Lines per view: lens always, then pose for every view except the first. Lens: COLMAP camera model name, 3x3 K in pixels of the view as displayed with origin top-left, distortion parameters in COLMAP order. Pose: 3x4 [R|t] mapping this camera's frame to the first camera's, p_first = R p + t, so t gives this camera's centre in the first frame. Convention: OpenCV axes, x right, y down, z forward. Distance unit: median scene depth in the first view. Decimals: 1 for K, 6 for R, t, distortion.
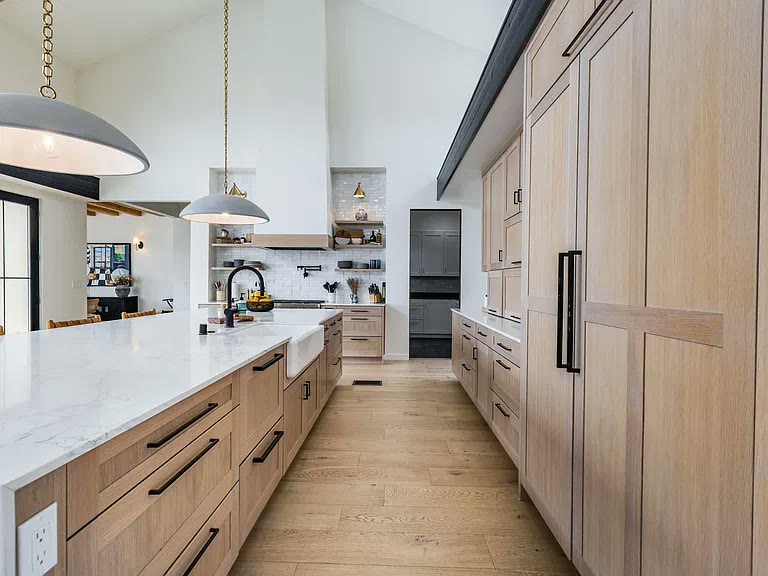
lens RADIAL K [[387.8, 0, 385.4], [0, 387.8, 284.8], [0, 0, 1]] dist [-0.046254, 0.000342]
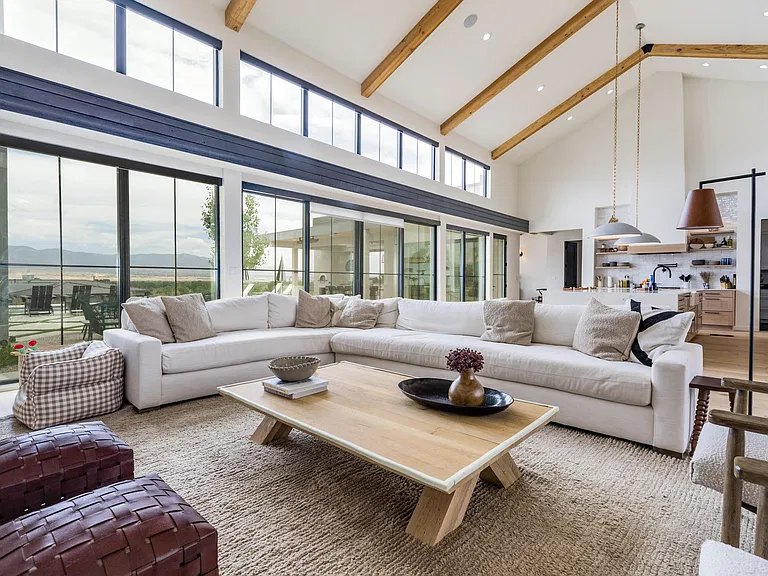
lens RADIAL K [[381.4, 0, 384.0], [0, 381.4, 288.0], [0, 0, 1]] dist [-0.002343, 0.000202]
pose [[0.744245, 0.007291, -0.667867, -0.027380], [-0.002005, 0.999960, 0.008682, 0.032998], [0.667903, -0.005122, 0.744230, -0.842021]]
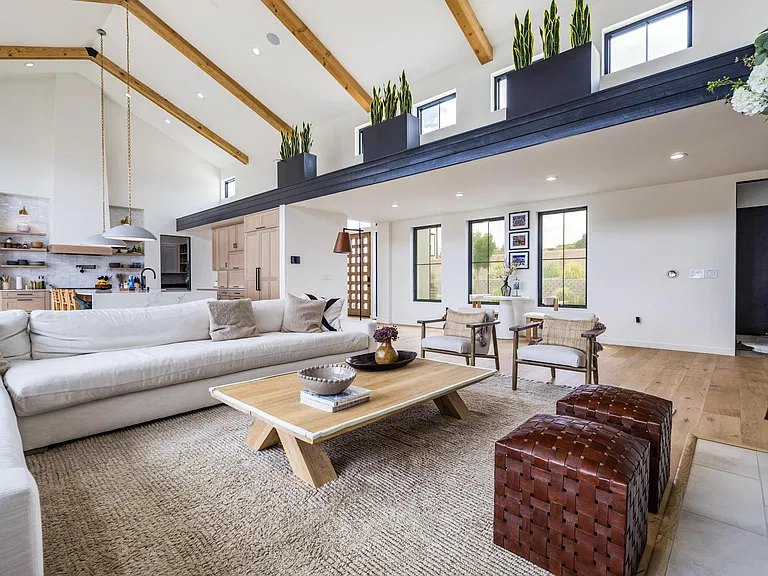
lens RADIAL K [[381.4, 0, 384.0], [0, 381.4, 288.0], [0, 0, 1]] dist [-0.002343, 0.000202]
pose [[0.667645, -0.021494, 0.744169, -0.540301], [0.011689, 0.999763, 0.018389, 0.026731], [-0.744388, -0.003578, 0.667738, -0.900402]]
